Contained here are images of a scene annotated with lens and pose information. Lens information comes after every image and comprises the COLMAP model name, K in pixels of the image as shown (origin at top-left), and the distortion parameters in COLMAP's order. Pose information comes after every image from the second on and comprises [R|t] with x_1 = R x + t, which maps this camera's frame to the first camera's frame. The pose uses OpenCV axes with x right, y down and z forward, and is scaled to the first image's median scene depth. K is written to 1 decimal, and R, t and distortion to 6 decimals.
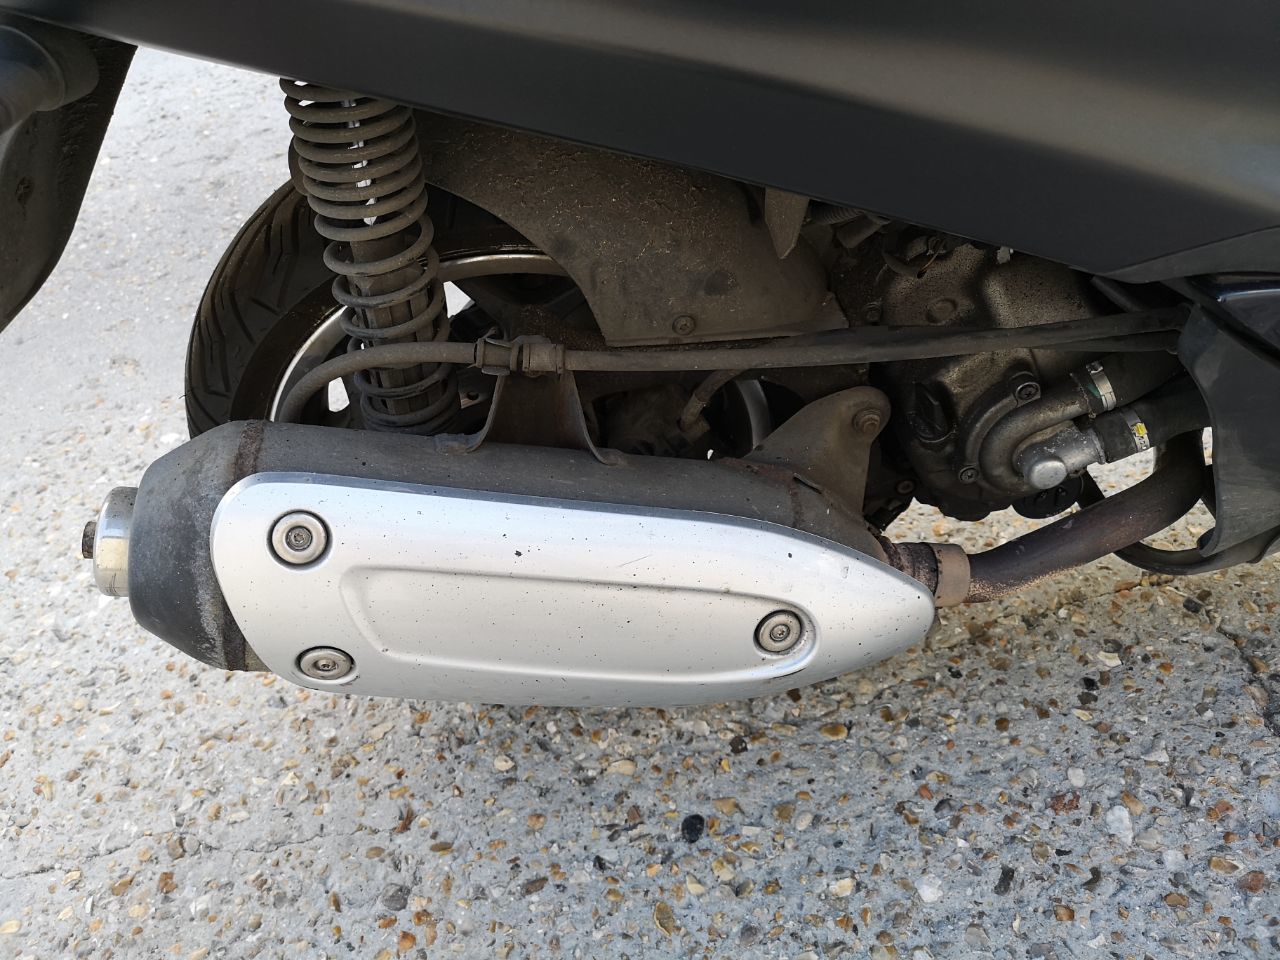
lens RADIAL K [[993.8, 0, 635.4], [0, 993.8, 478.5], [0, 0, 1]] dist [0.050425, -0.038972]
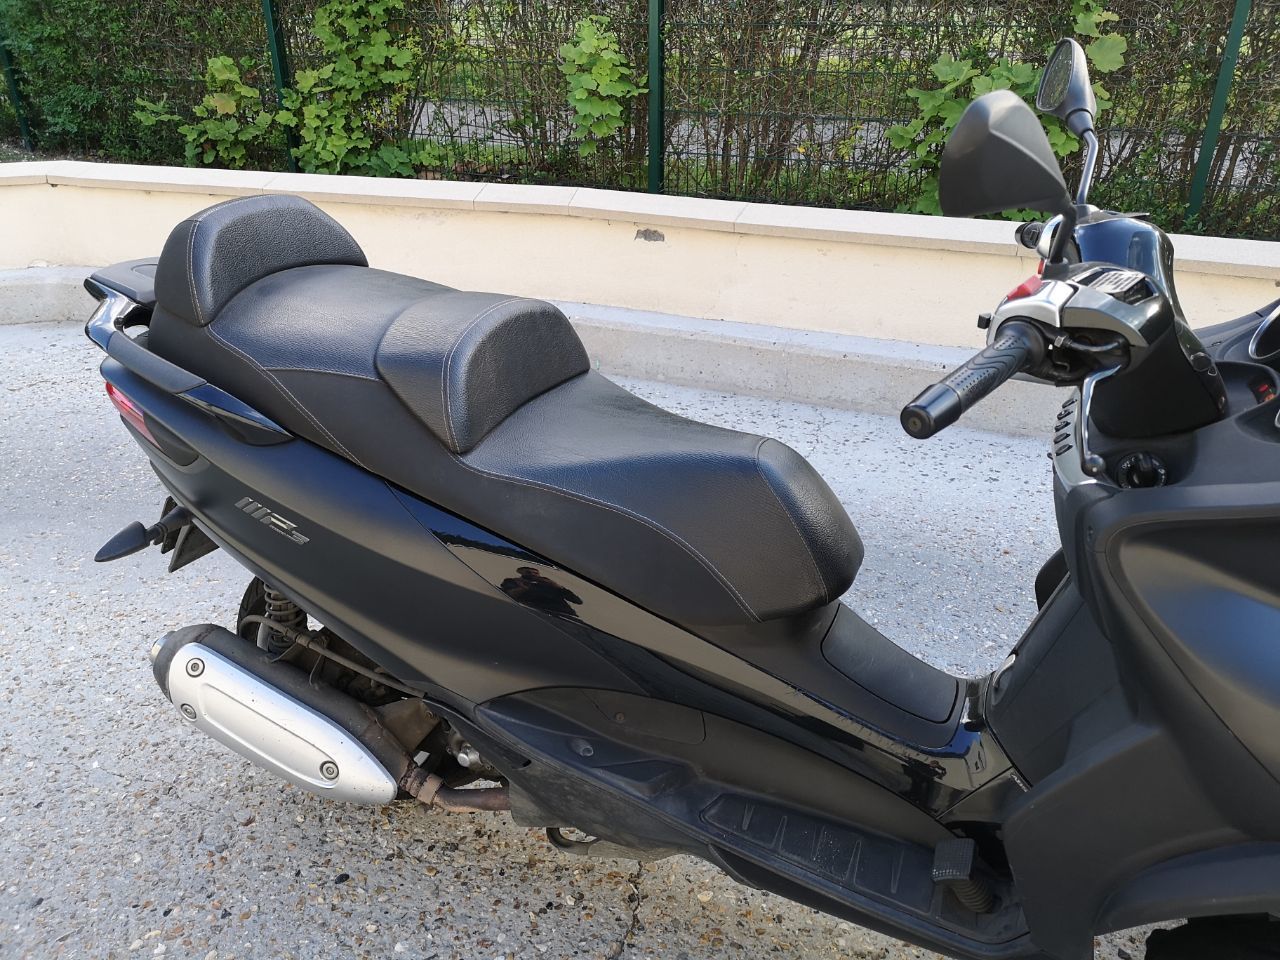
lens RADIAL K [[993.8, 0, 635.4], [0, 993.8, 474.1], [0, 0, 1]] dist [0.050425, -0.038972]
pose [[0.882246, 0.302440, -0.360792, 1.063794], [-0.386077, 0.903350, -0.186827, -0.250703], [0.269418, 0.304121, 0.913742, -0.975609]]
